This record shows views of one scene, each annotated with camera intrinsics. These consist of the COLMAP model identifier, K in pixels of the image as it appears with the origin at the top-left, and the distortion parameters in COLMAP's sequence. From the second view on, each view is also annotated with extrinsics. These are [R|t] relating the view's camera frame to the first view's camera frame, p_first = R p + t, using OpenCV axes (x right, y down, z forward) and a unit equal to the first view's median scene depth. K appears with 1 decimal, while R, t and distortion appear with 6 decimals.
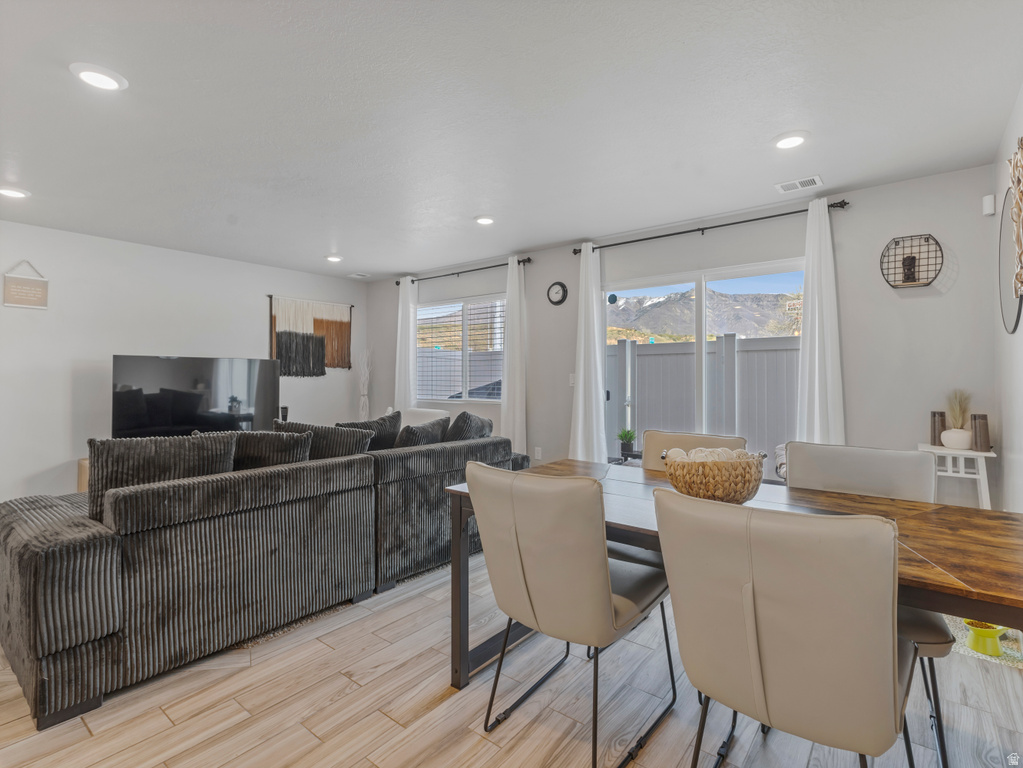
lens RADIAL K [[503.4, 0, 511.9], [0, 503.4, 368.7], [0, 0, 1]] dist [0.010131, -0.000292]
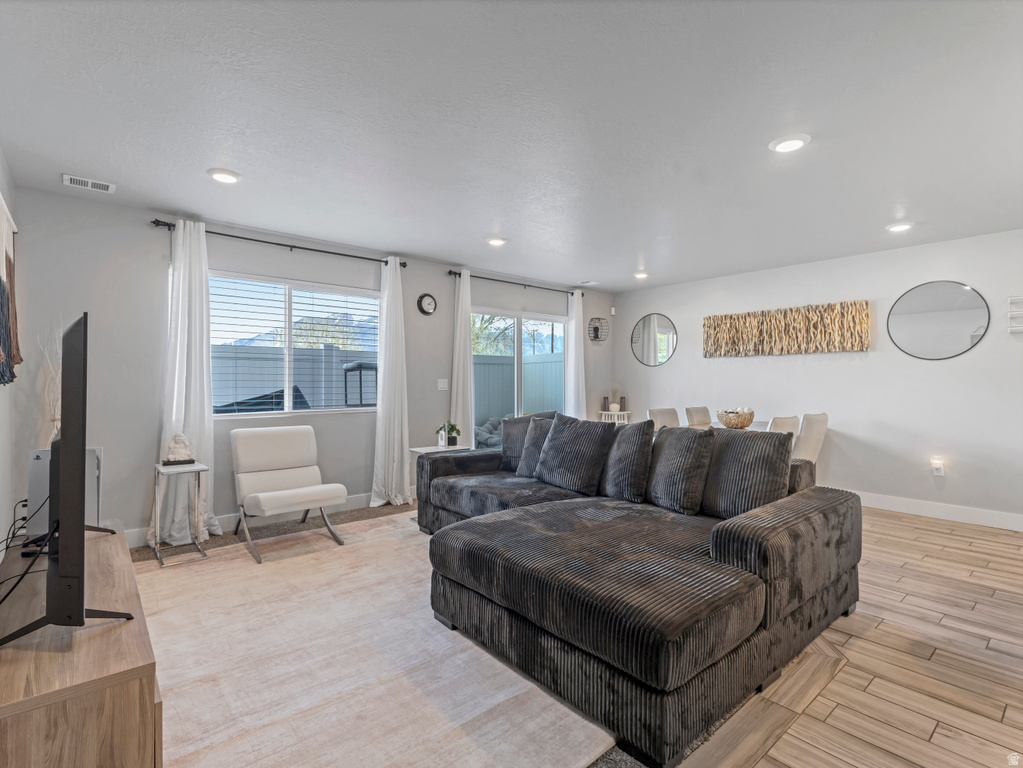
lens RADIAL K [[502.6, 0, 511.5], [0, 502.6, 384.0], [0, 0, 1]] dist [0.009668, 0.000934]
pose [[0.191392, -0.005297, 0.981499, -0.876244], [-0.015848, 0.999838, 0.008486, 0.007911], [-0.981386, -0.017179, 0.191277, 0.580267]]
